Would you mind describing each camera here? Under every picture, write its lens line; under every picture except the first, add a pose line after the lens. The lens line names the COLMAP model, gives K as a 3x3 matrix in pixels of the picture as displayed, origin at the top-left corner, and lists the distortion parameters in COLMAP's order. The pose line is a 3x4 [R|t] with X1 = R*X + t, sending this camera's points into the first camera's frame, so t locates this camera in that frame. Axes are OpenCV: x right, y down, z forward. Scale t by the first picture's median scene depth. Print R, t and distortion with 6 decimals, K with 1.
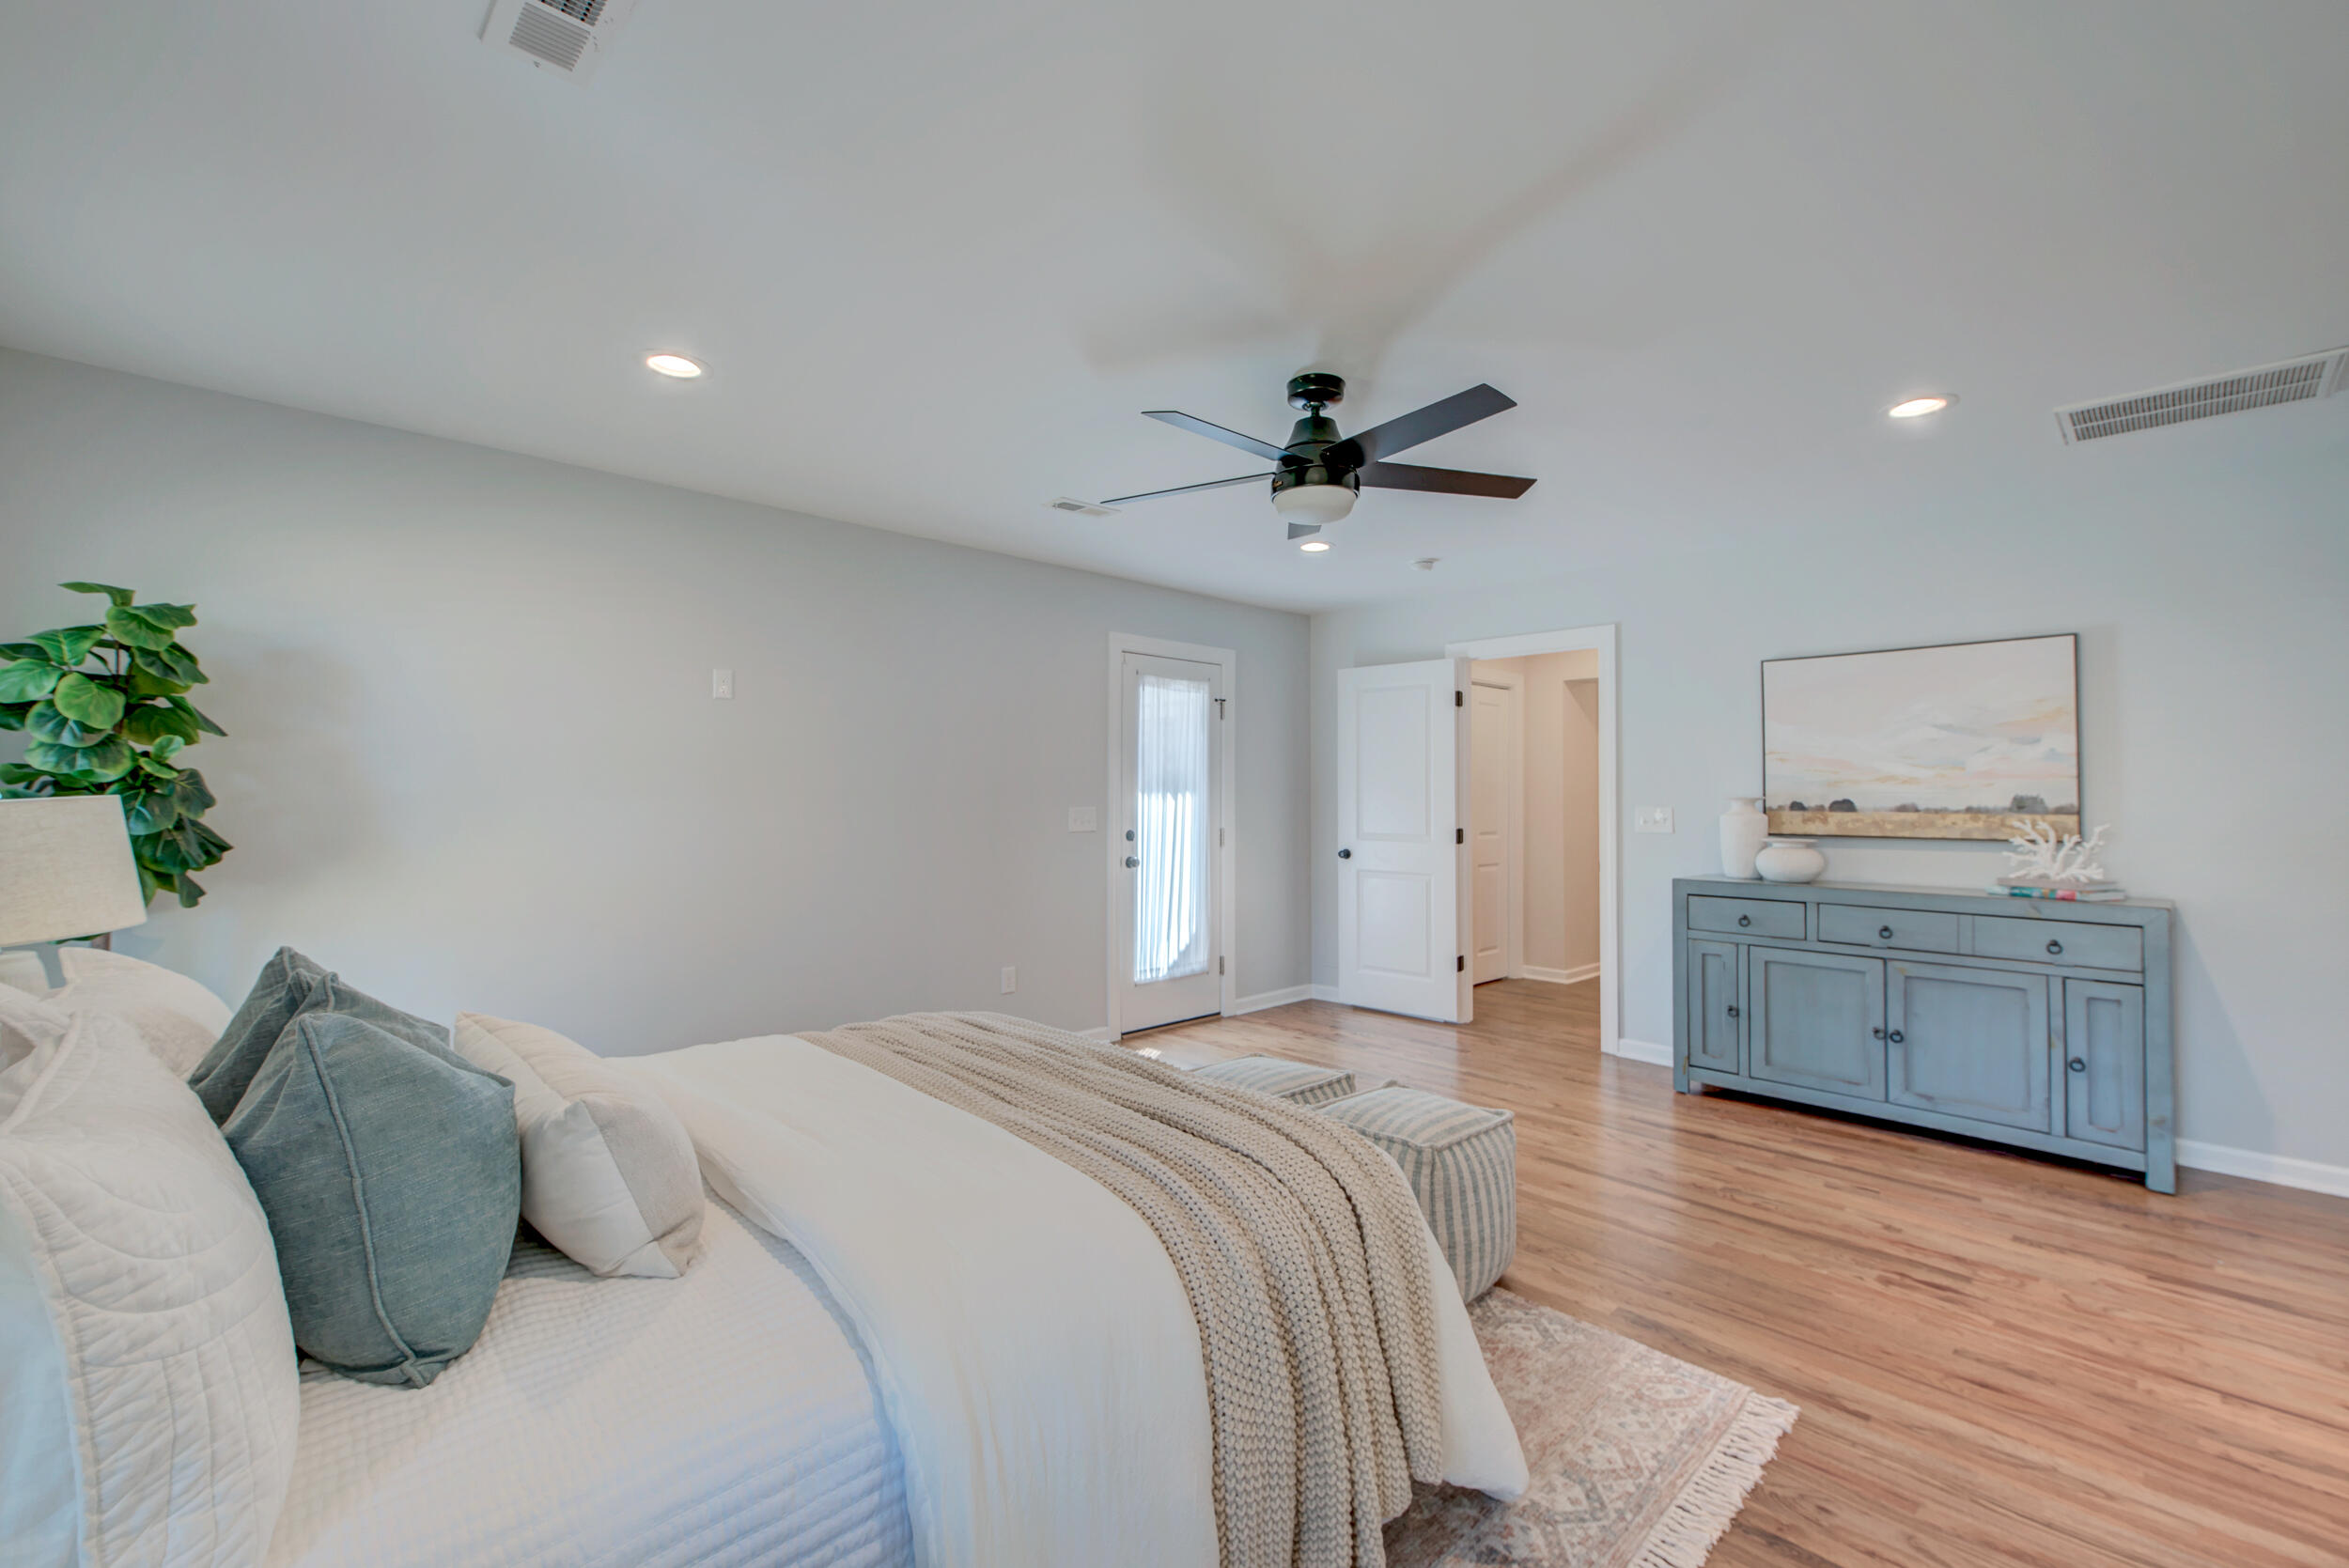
lens RADIAL K [[980.9, 0, 1170.1], [0, 980.9, 777.8], [0, 0, 1]] dist [0.002726, 0.000235]
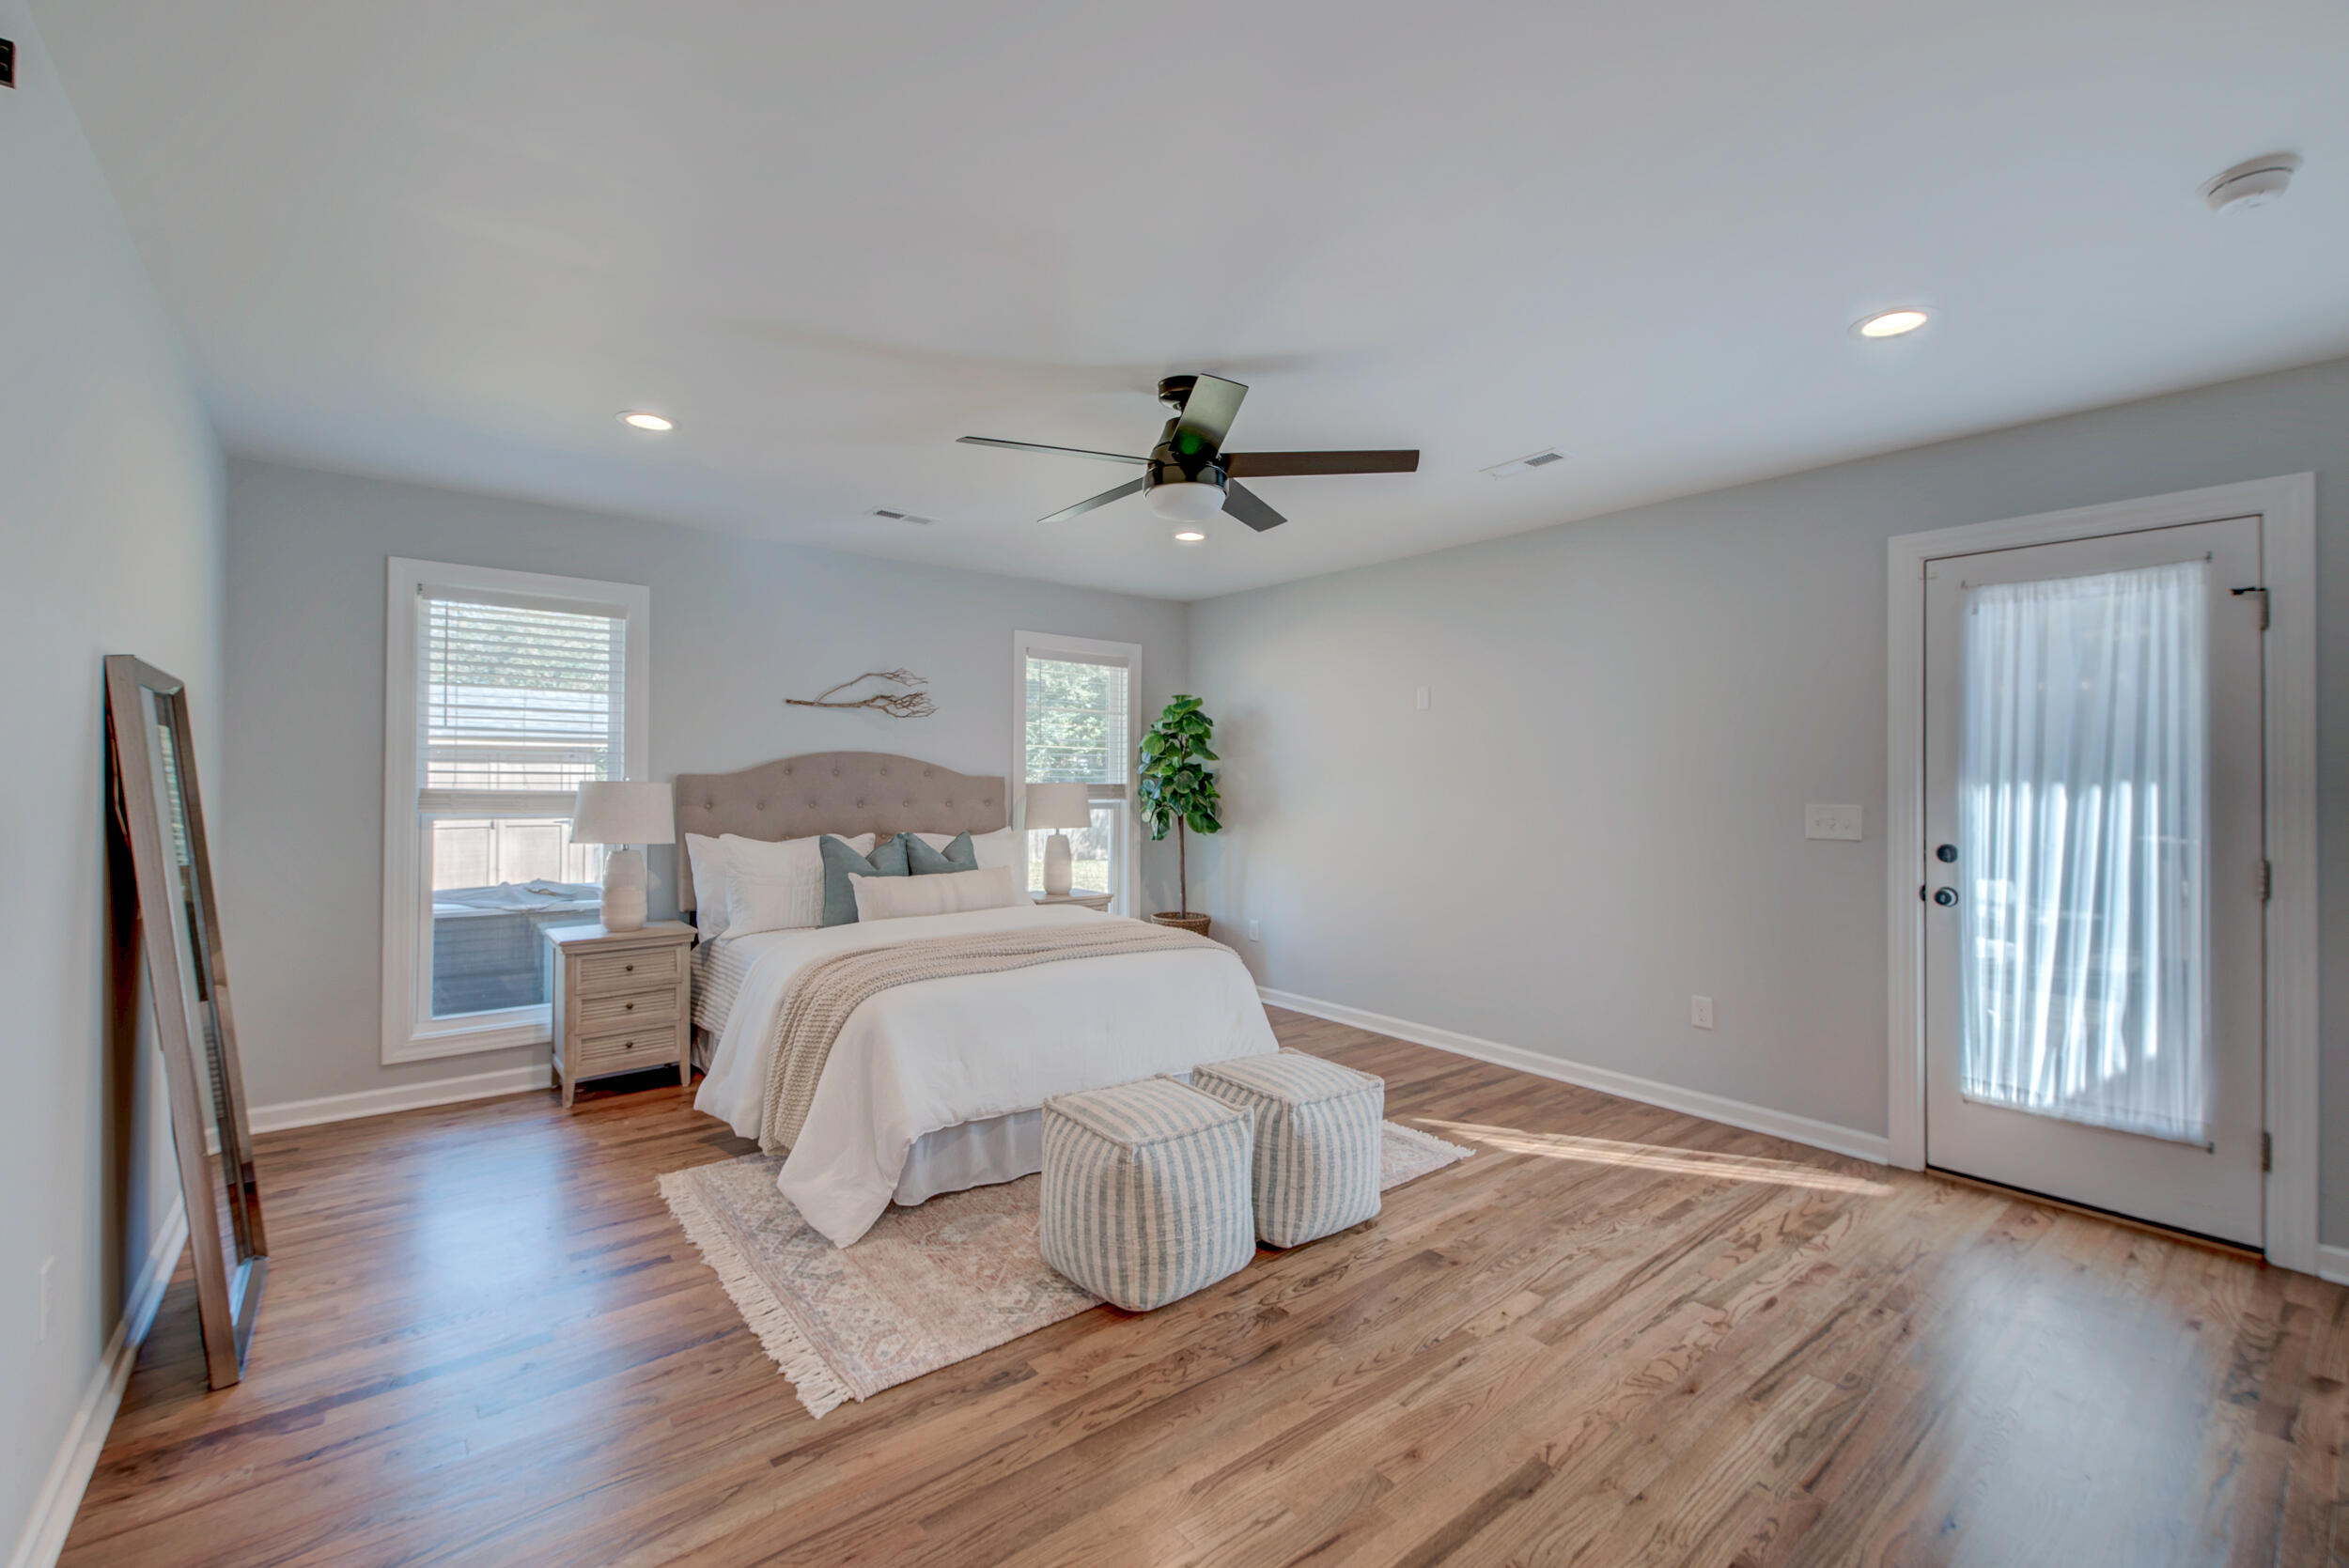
lens RADIAL K [[980.9, 0, 1170.1], [0, 980.9, 777.8], [0, 0, 1]] dist [0.002726, 0.000235]
pose [[-0.084843, -0.005783, -0.996378, 1.104242], [0.010096, 0.999927, -0.006663, 0.018798], [0.996343, -0.010625, -0.084778, 1.007240]]
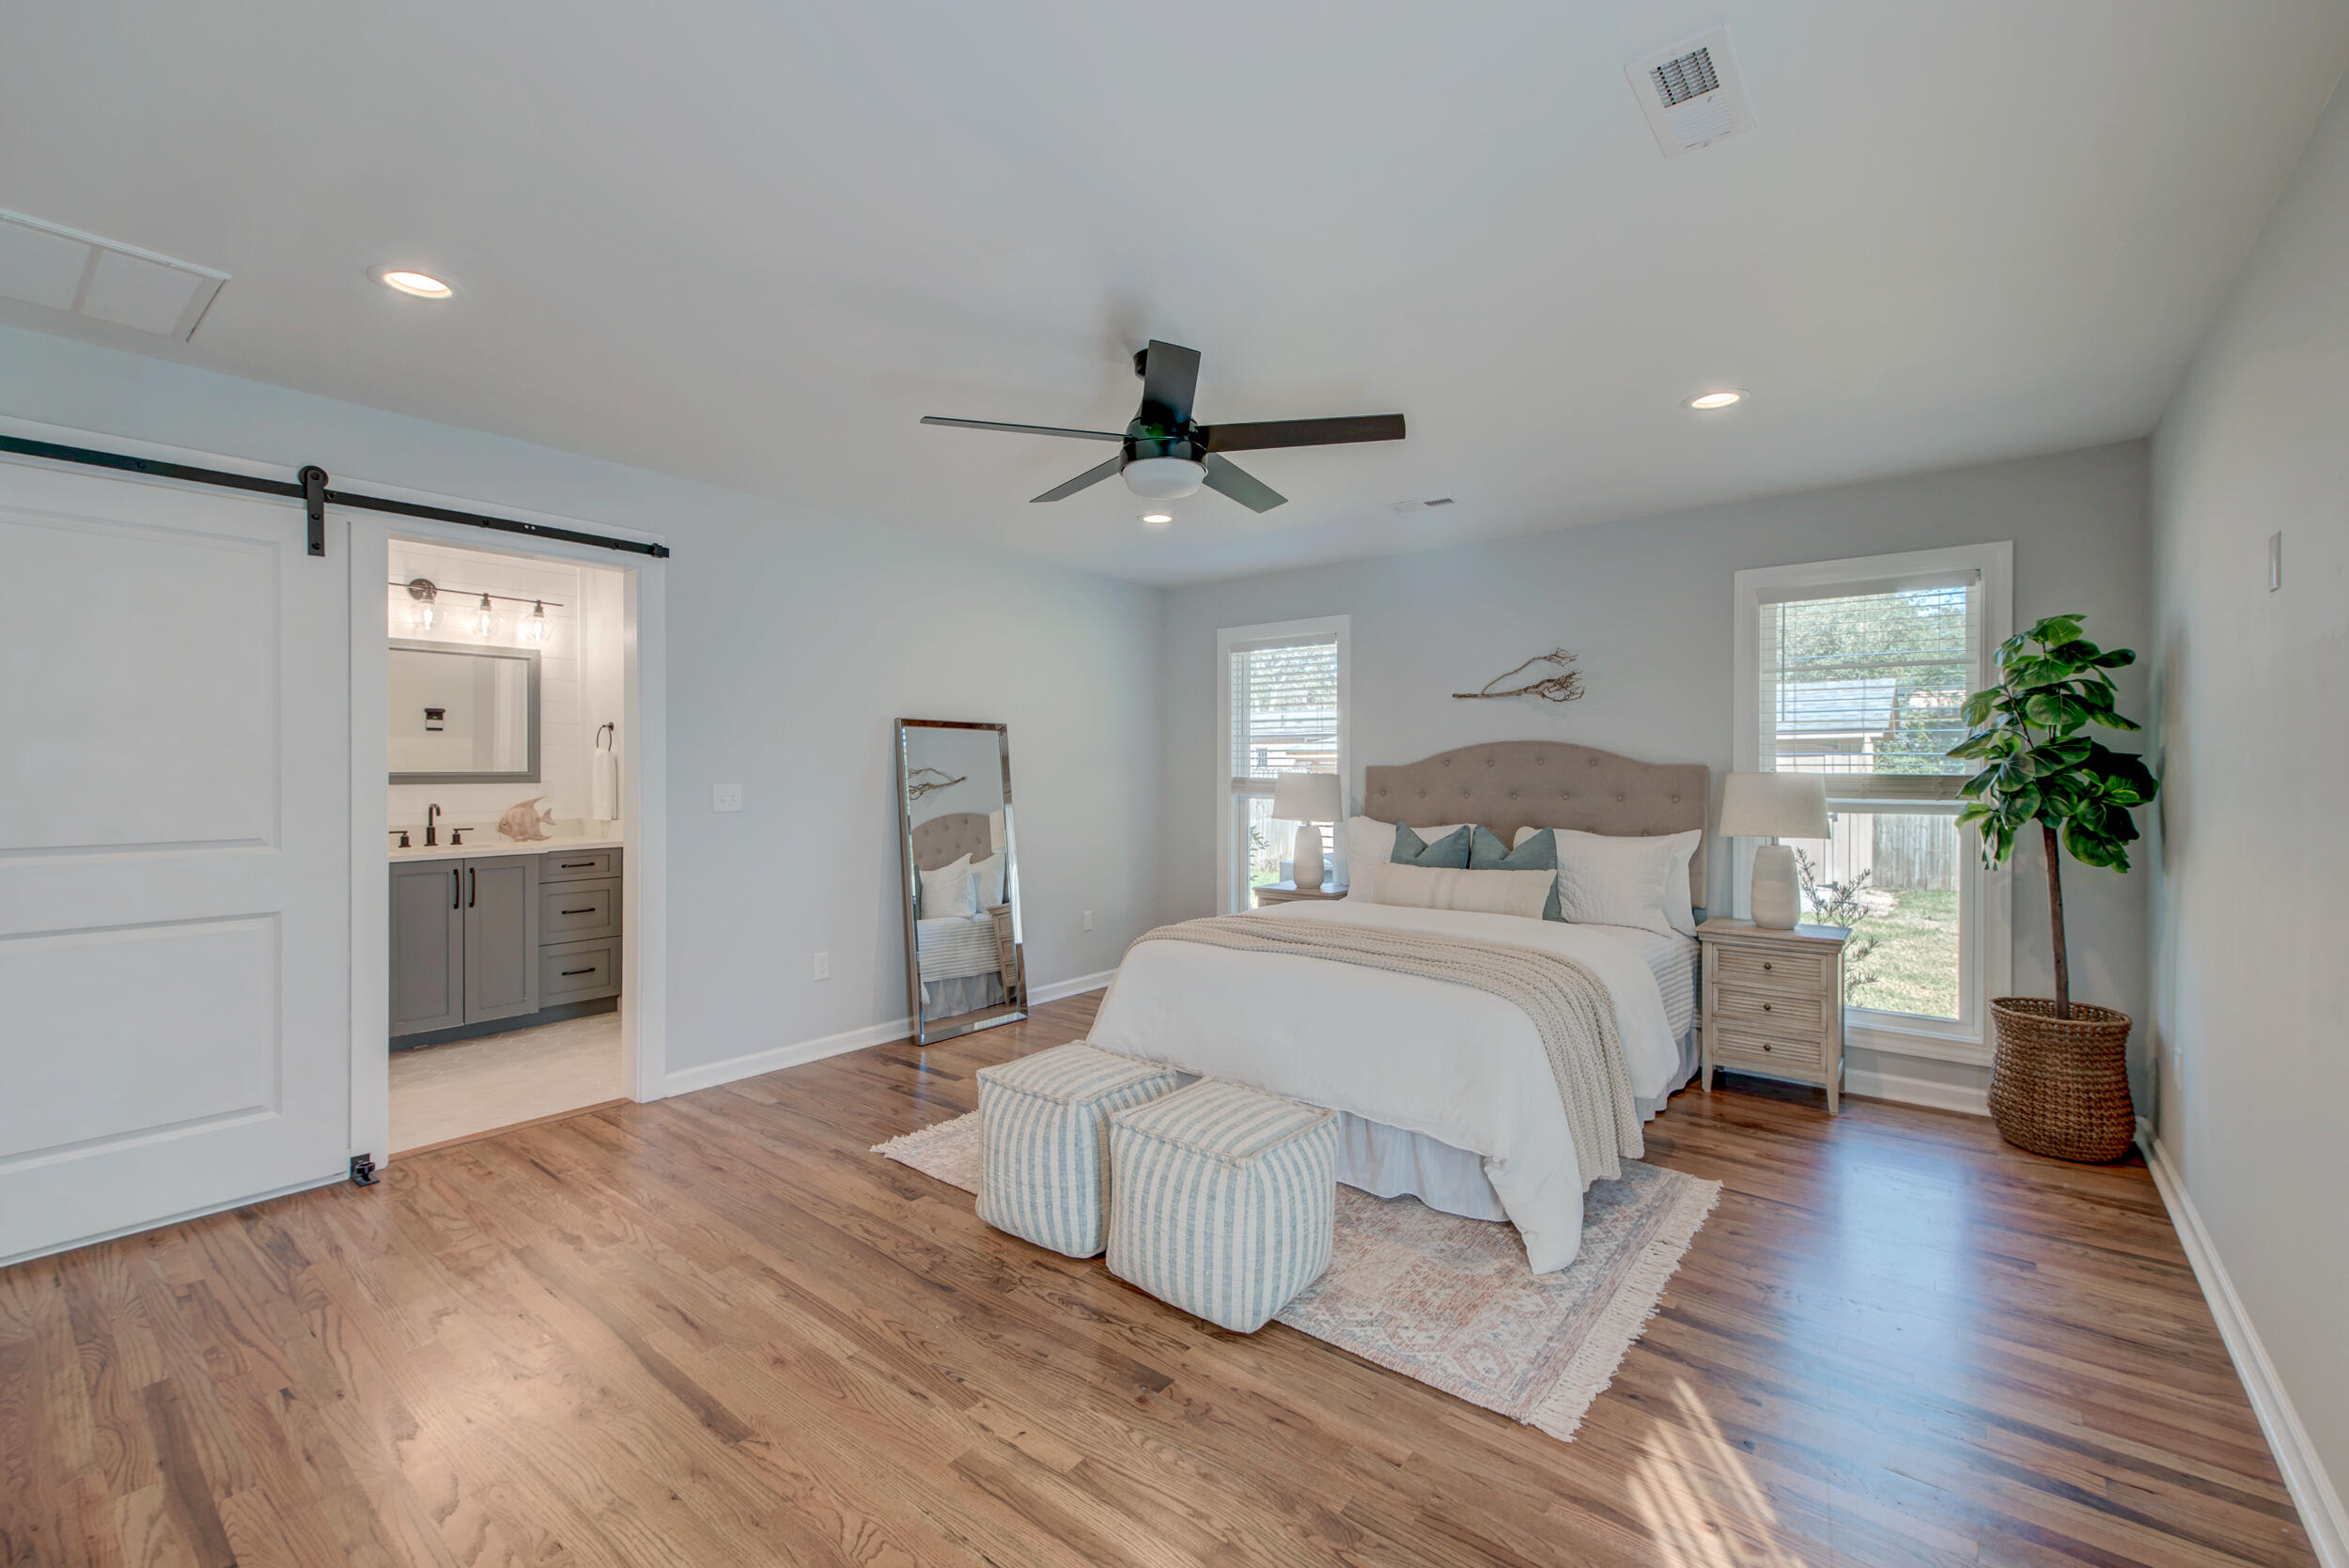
lens RADIAL K [[980.9, 0, 1170.1], [0, 980.9, 777.8], [0, 0, 1]] dist [0.002726, 0.000235]
pose [[-0.991826, -0.001286, -0.127592, 0.252862], [-0.000301, 0.999970, -0.007737, 0.031629], [0.127599, -0.007635, -0.991797, 1.869580]]
